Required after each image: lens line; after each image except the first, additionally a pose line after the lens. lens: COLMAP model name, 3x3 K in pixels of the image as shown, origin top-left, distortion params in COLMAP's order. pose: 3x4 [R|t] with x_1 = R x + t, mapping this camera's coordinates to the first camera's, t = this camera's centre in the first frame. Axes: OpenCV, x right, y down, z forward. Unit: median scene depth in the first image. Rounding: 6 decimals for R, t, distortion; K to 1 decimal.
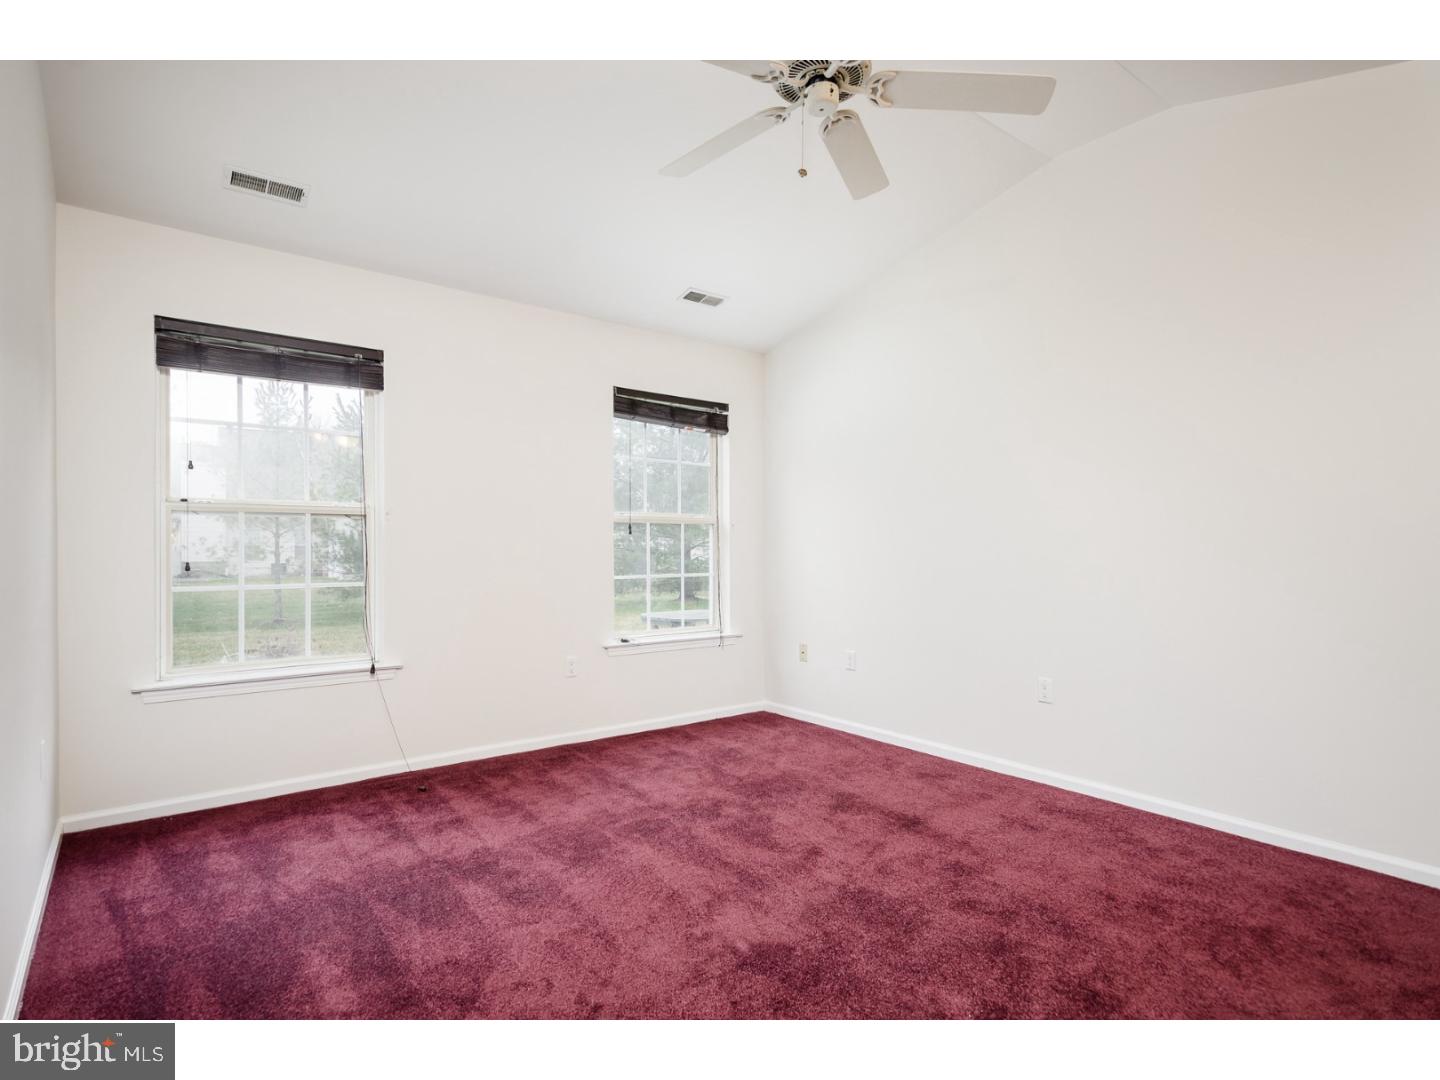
lens RADIAL K [[767.2, 0, 720.0], [0, 767.2, 540.0], [0, 0, 1]] dist [0.015029, -0.000345]
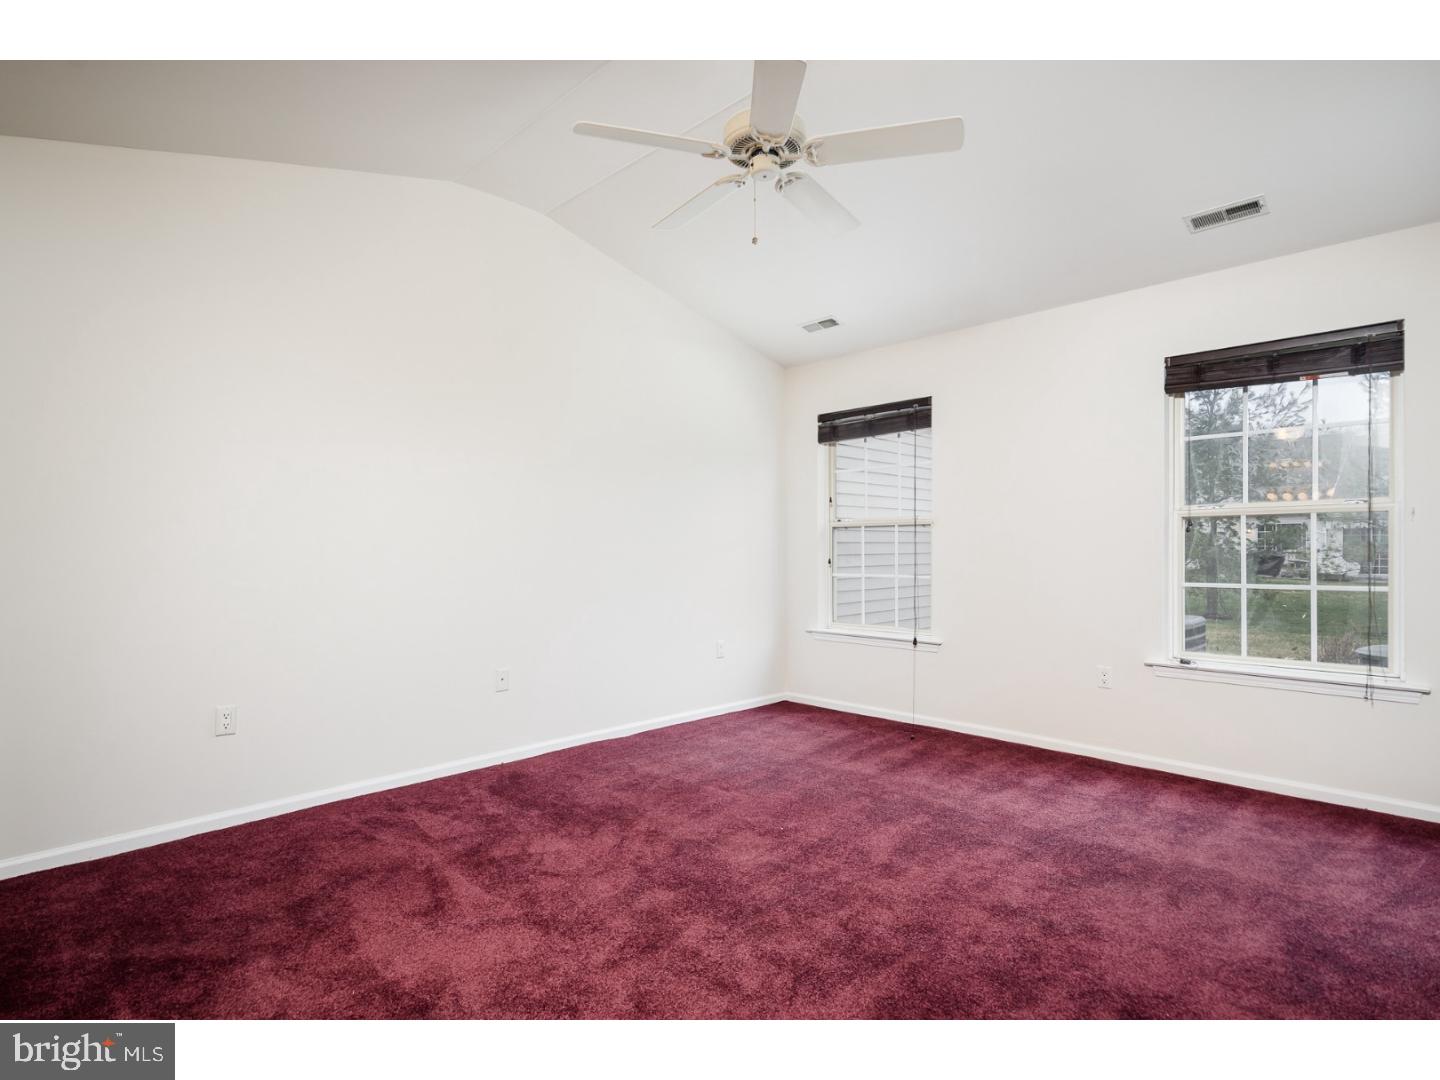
lens RADIAL K [[679.8, 0, 720.0], [0, 679.8, 540.0], [0, 0, 1]] dist [-0.037809, -0.000050]
pose [[0.141567, -0.013718, -0.989834, 0.544567], [0.010352, 0.999870, -0.012376, 0.003813], [0.989875, -0.008495, 0.141691, 0.421687]]
